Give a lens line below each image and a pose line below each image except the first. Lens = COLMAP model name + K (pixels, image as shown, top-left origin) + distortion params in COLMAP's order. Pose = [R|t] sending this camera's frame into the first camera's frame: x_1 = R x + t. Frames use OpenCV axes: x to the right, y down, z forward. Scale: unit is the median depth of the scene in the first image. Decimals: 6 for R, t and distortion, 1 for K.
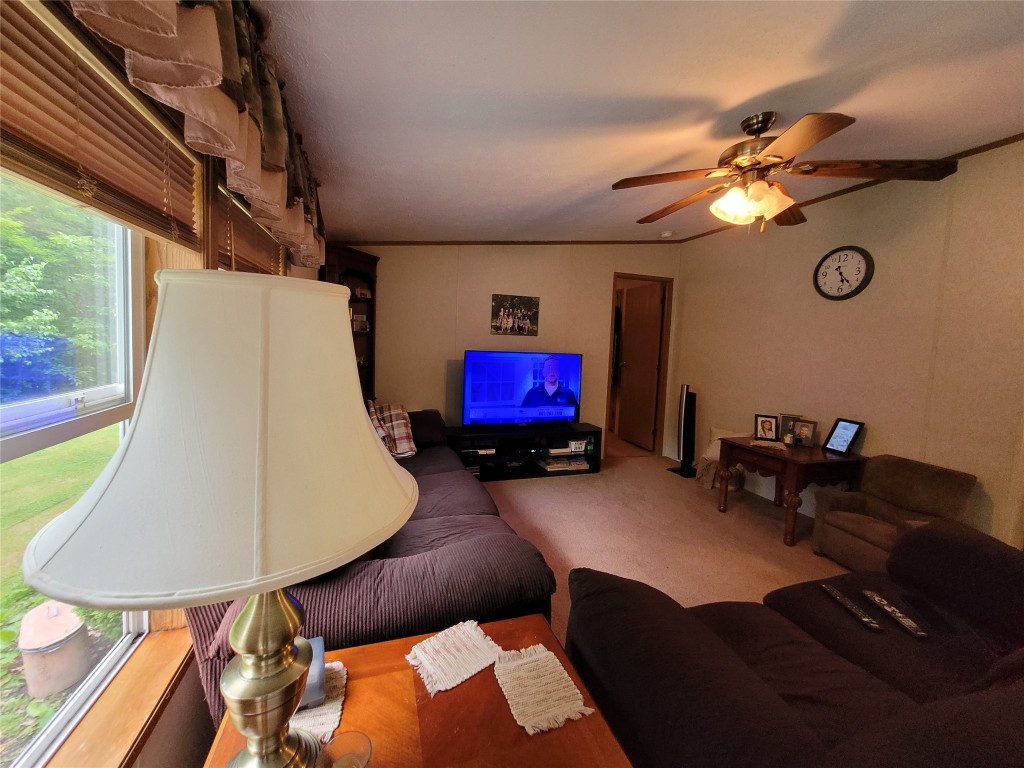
lens RADIAL K [[402.3, 0, 498.8], [0, 402.3, 365.2], [0, 0, 1]] dist [0.008402, -0.000275]
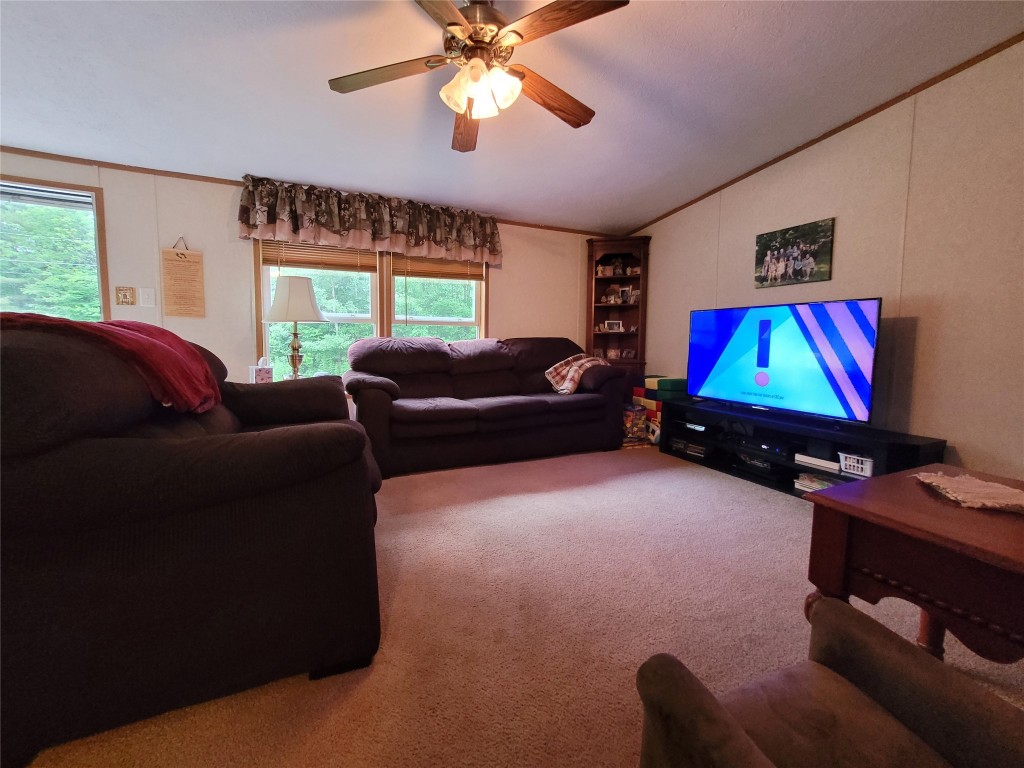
lens RADIAL K [[402.3, 0, 498.8], [0, 402.3, 365.2], [0, 0, 1]] dist [0.008402, -0.000275]
pose [[0.114823, 0.023273, -0.993113, 0.687284], [-0.066195, 0.997683, 0.015727, 0.087568], [0.991178, 0.063934, 0.116097, 0.435339]]
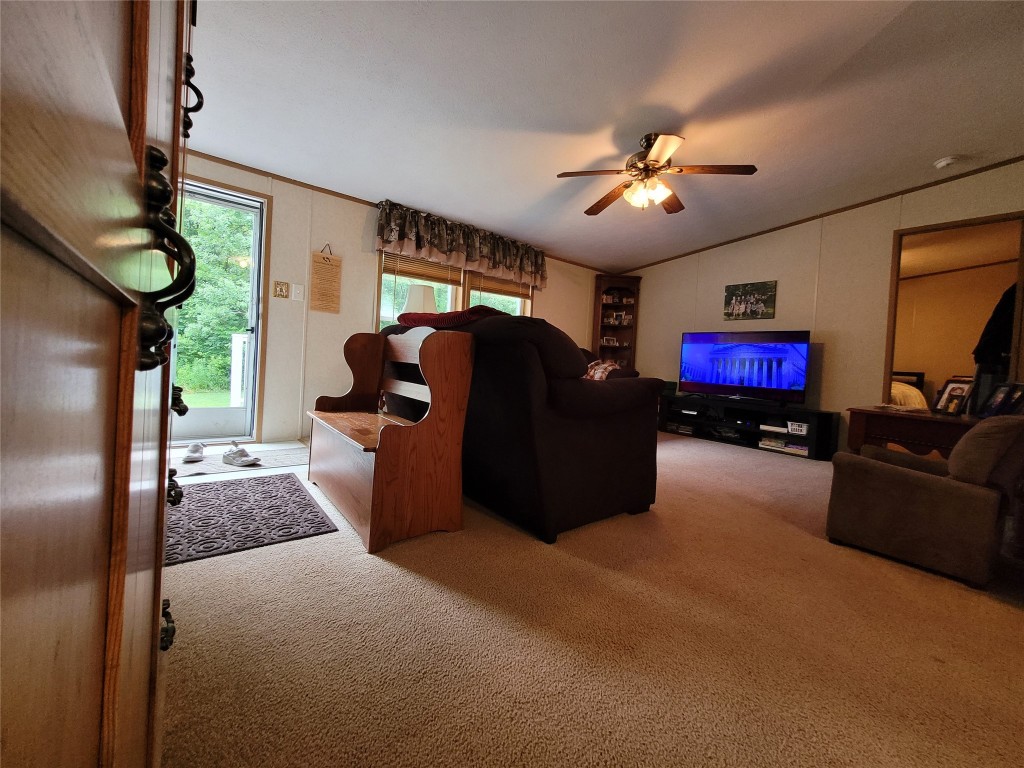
lens RADIAL K [[401.3, 0, 499.3], [0, 401.3, 364.8], [0, 0, 1]] dist [0.009605, -0.000061]
pose [[0.364024, -0.008469, -0.931351, 0.815673], [-0.097128, 0.994161, -0.047003, 0.164902], [0.926311, 0.107571, 0.361076, 0.001459]]
